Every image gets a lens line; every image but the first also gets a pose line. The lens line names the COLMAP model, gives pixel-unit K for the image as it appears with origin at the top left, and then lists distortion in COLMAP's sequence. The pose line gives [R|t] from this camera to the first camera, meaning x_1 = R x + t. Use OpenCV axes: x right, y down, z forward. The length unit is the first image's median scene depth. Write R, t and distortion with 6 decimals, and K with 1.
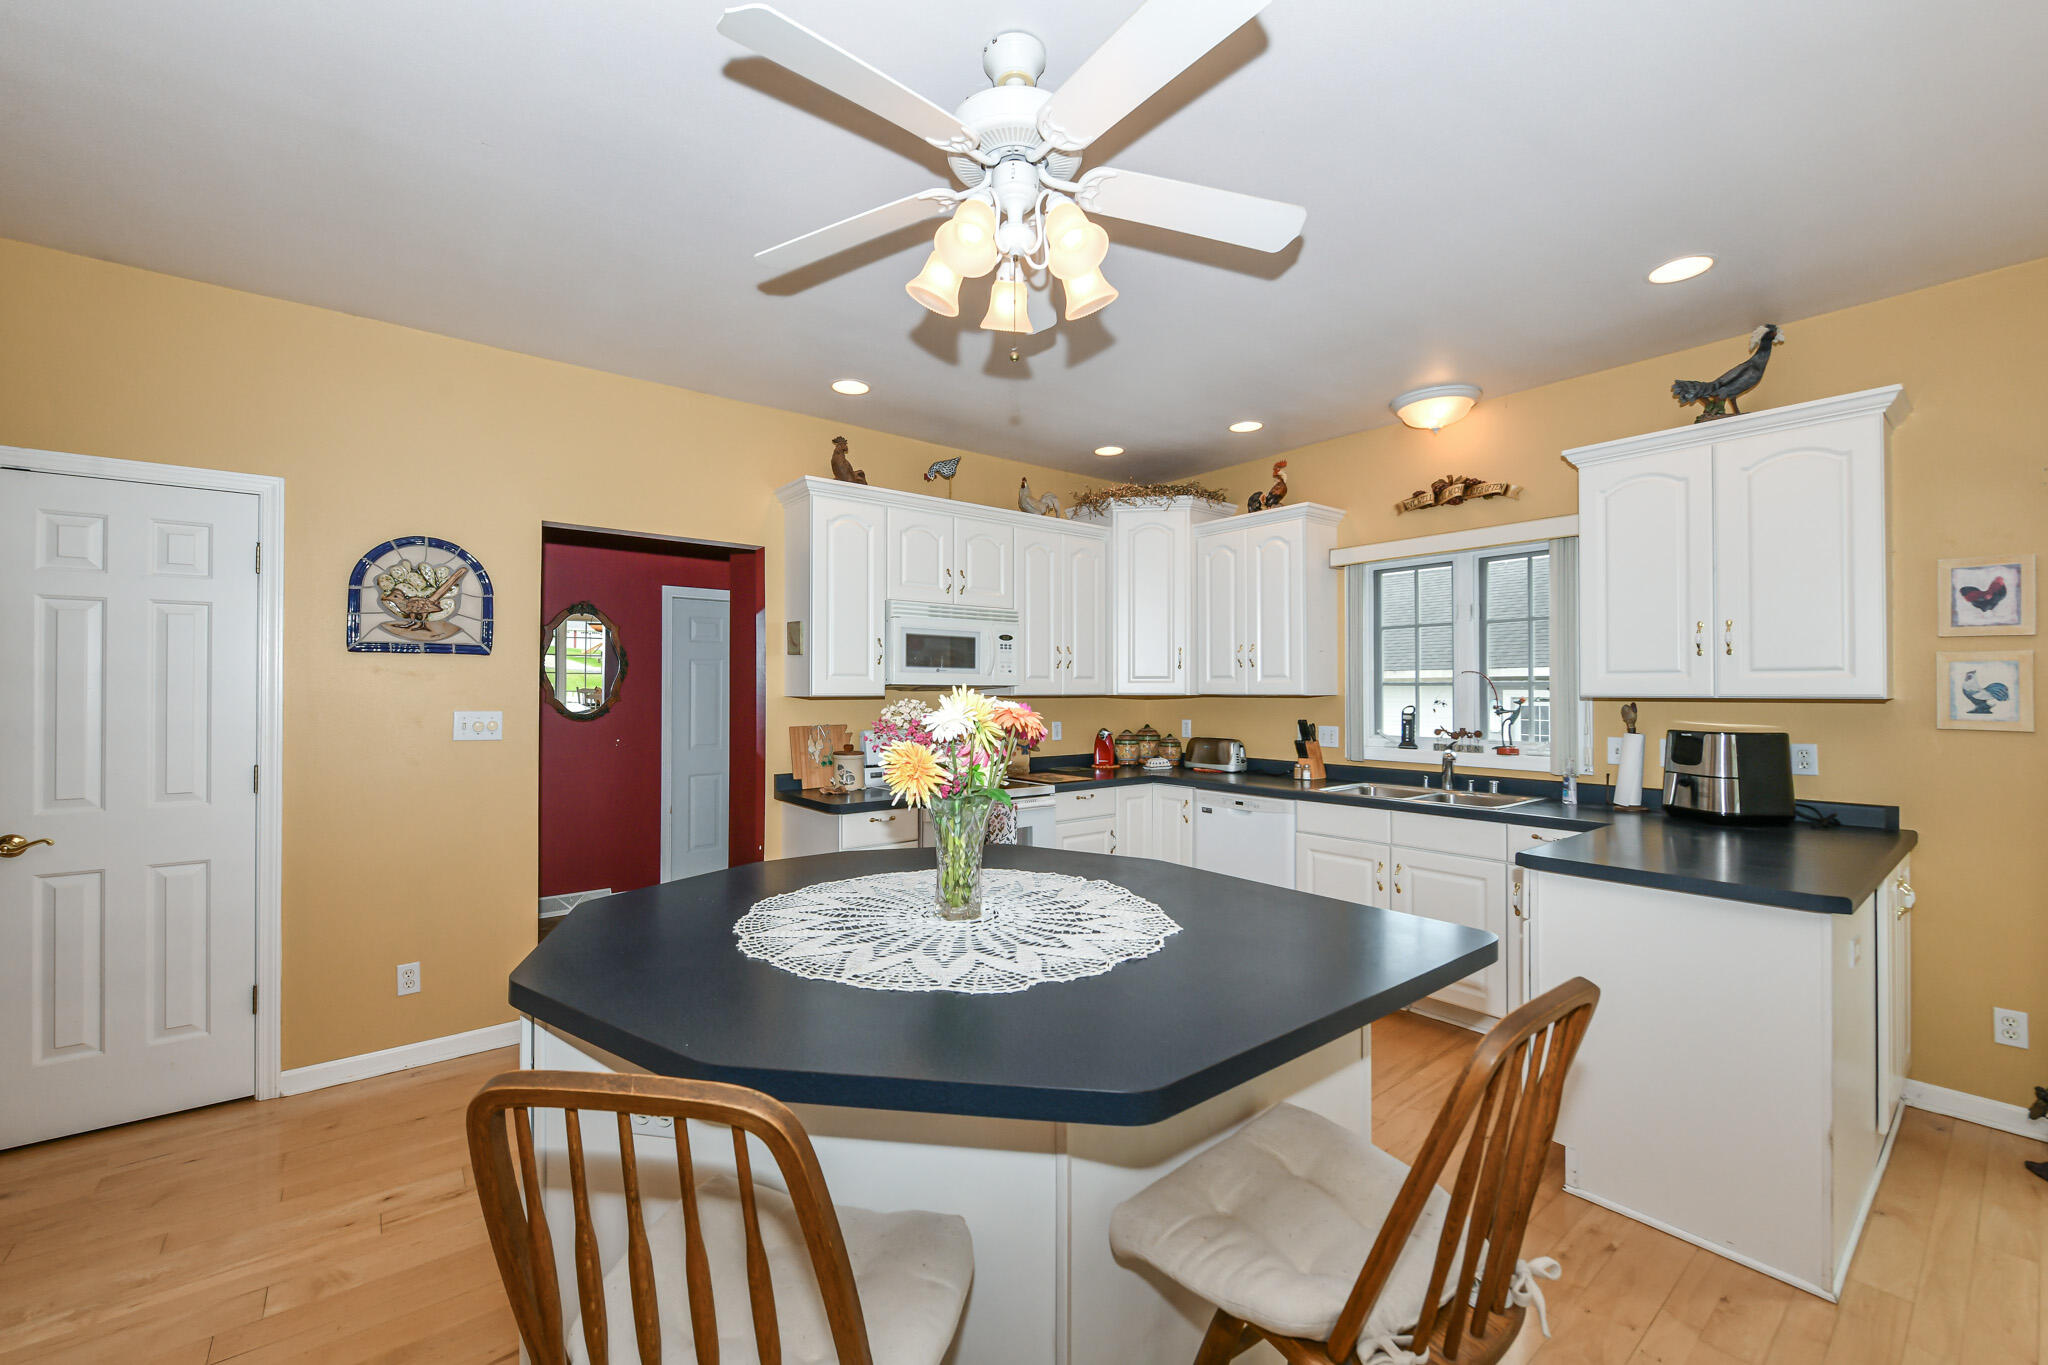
lens RADIAL K [[819.4, 0, 1021.9], [0, 819.4, 679.2], [0, 0, 1]] dist [-0.007688, 0.000003]
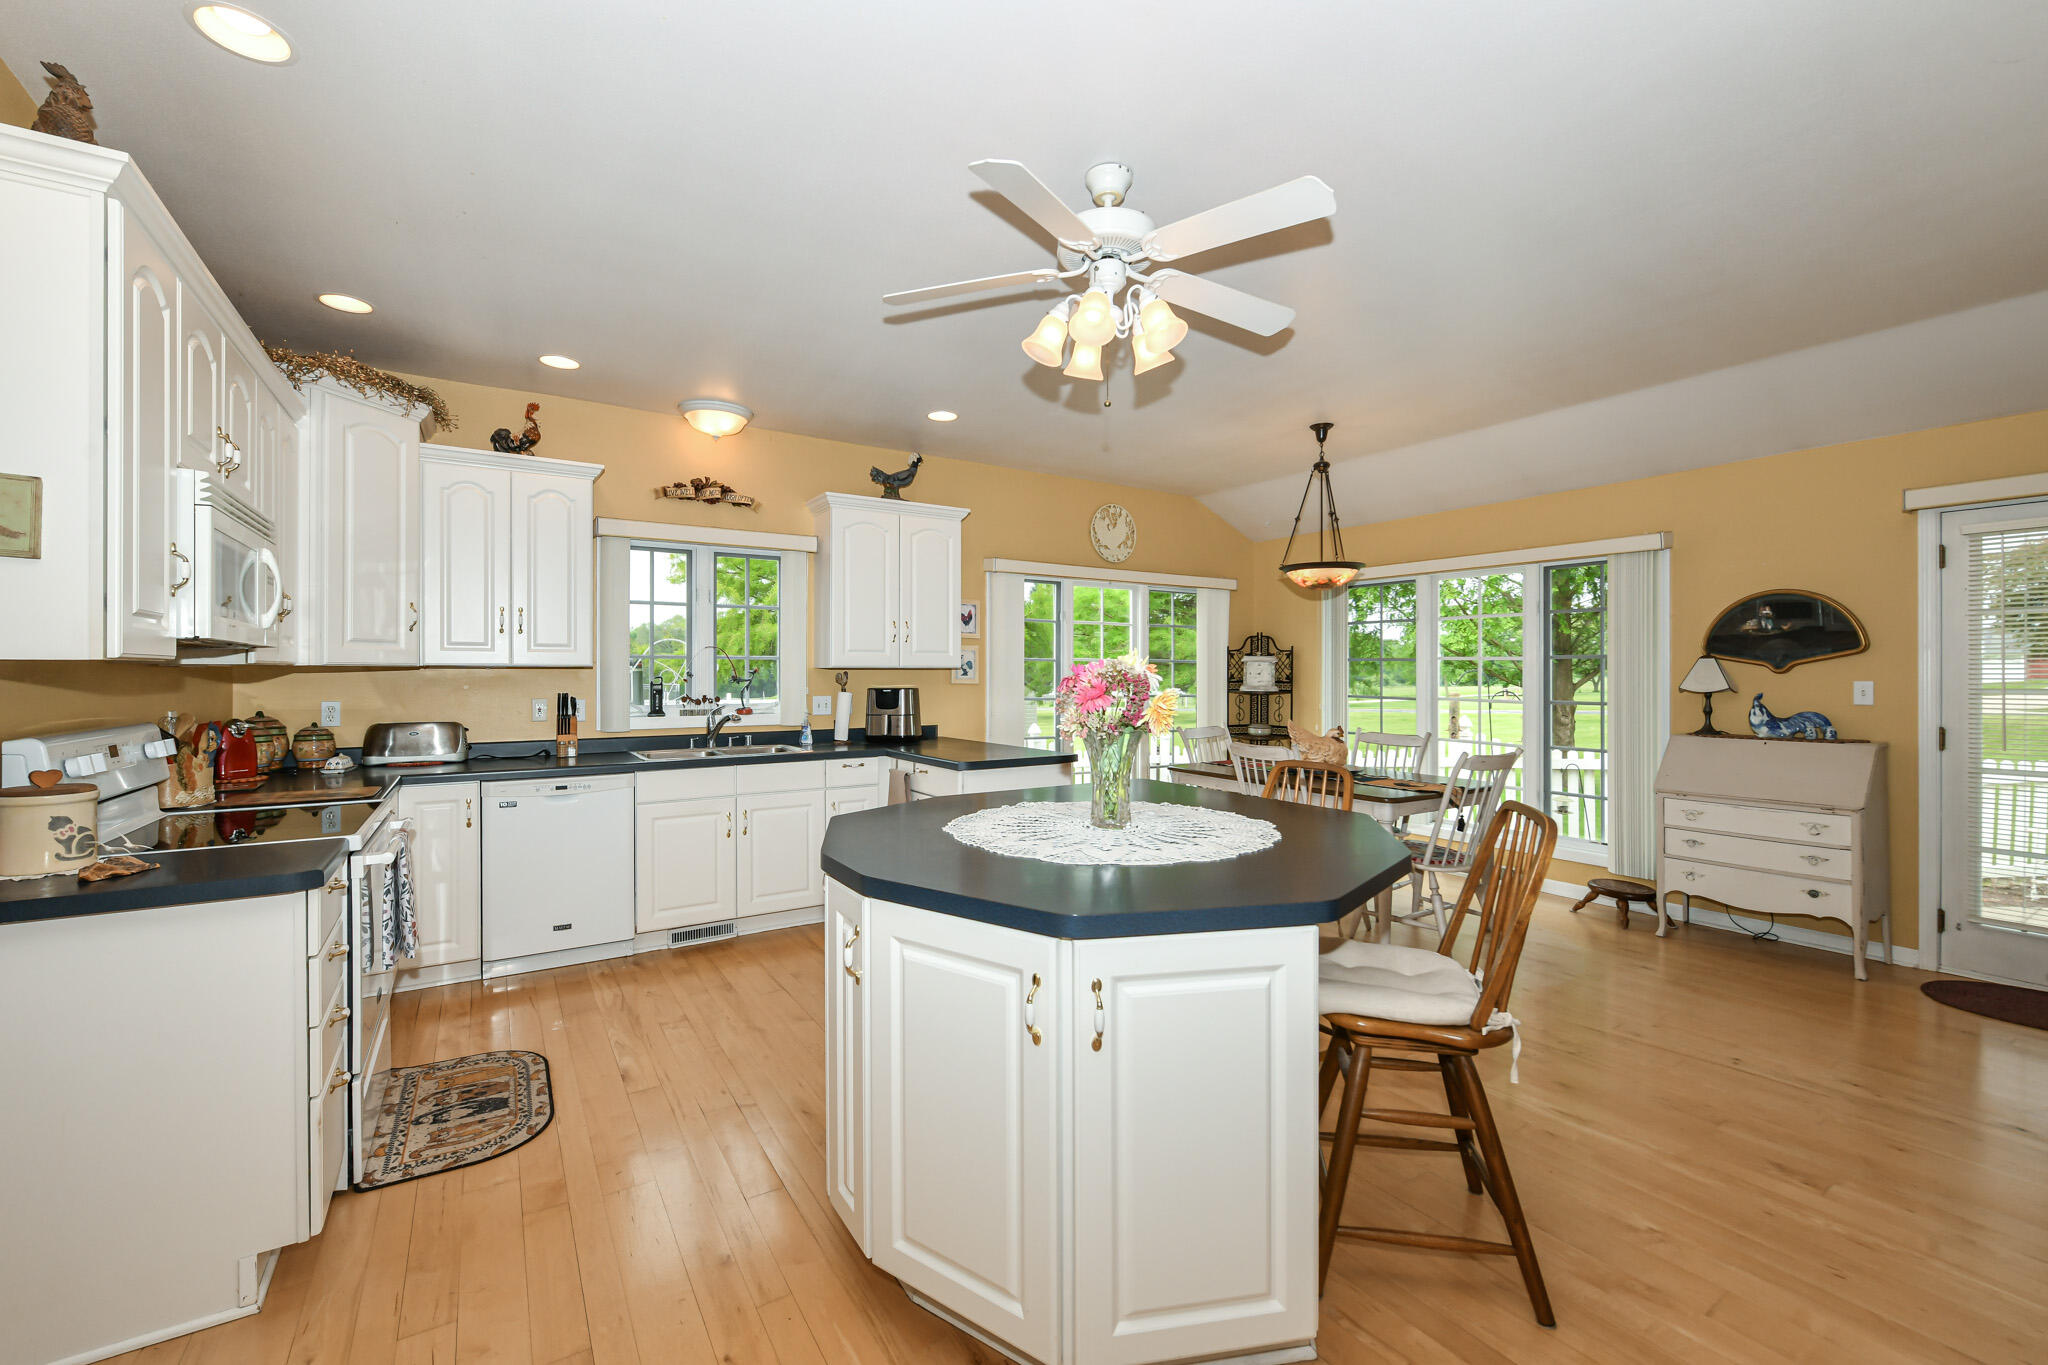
lens RADIAL K [[845.9, 0, 1003.3], [0, 845.9, 675.9], [0, 0, 1]] dist [0.001160, 0.000286]
pose [[0.101540, -0.003987, 0.994823, -0.633520], [-0.013352, 0.999896, 0.005370, 0.020414], [-0.994742, -0.013829, 0.101476, 0.458827]]
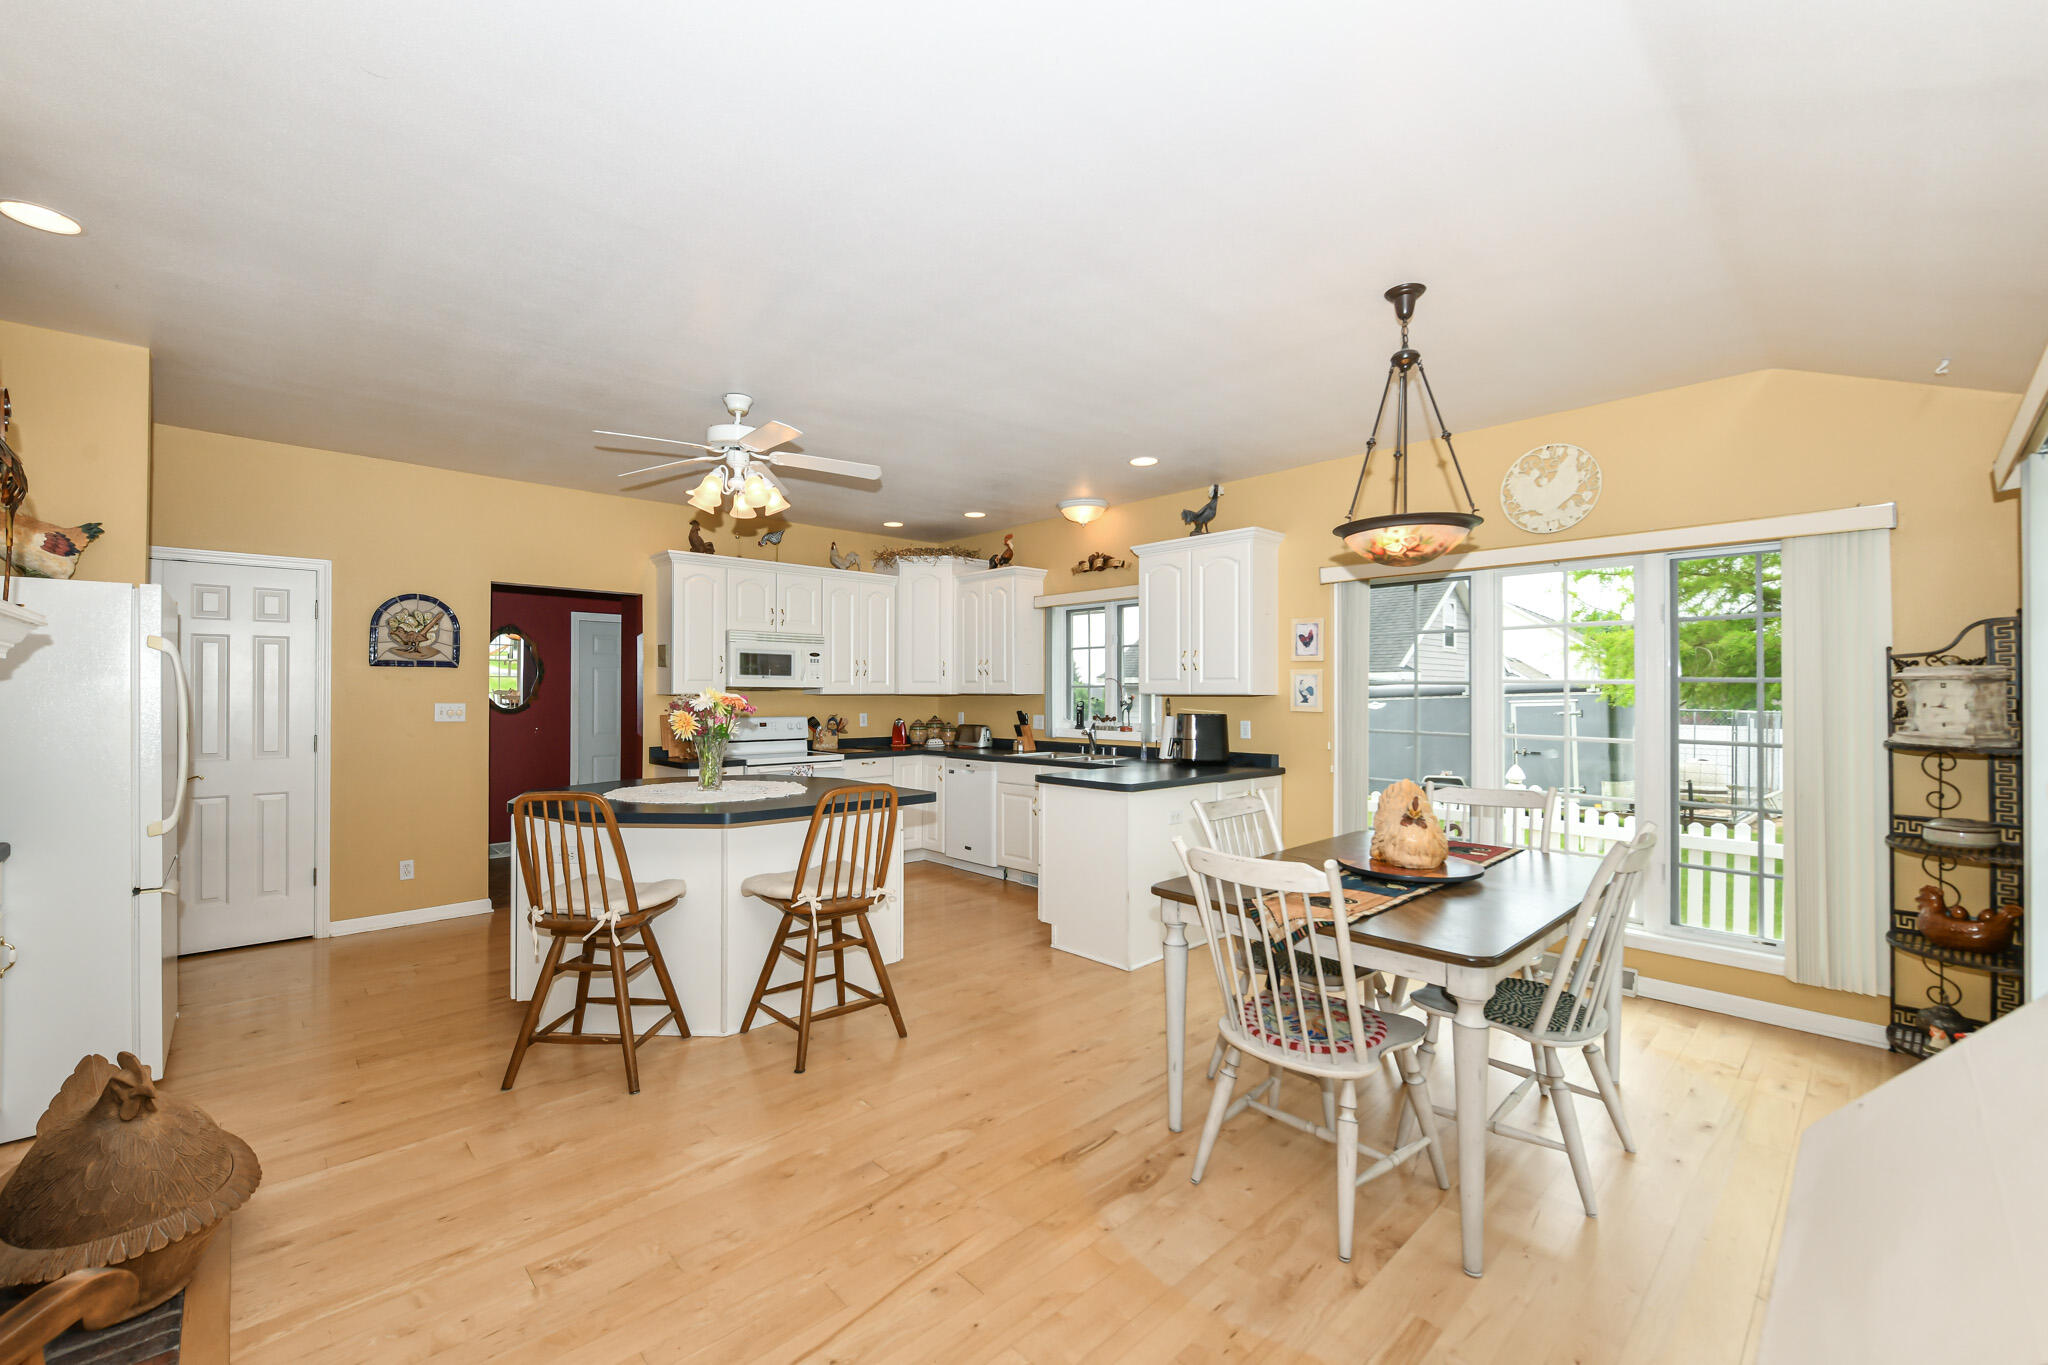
lens RADIAL K [[839.2, 0, 1024.0], [0, 839.2, 682.5], [0, 0, 1]] dist [-0.010453, -0.000069]
pose [[0.996715, 0.001083, 0.080983, 0.257362], [-0.001167, 0.999999, 0.000993, -0.003257], [-0.080982, -0.001084, 0.996715, -0.581795]]
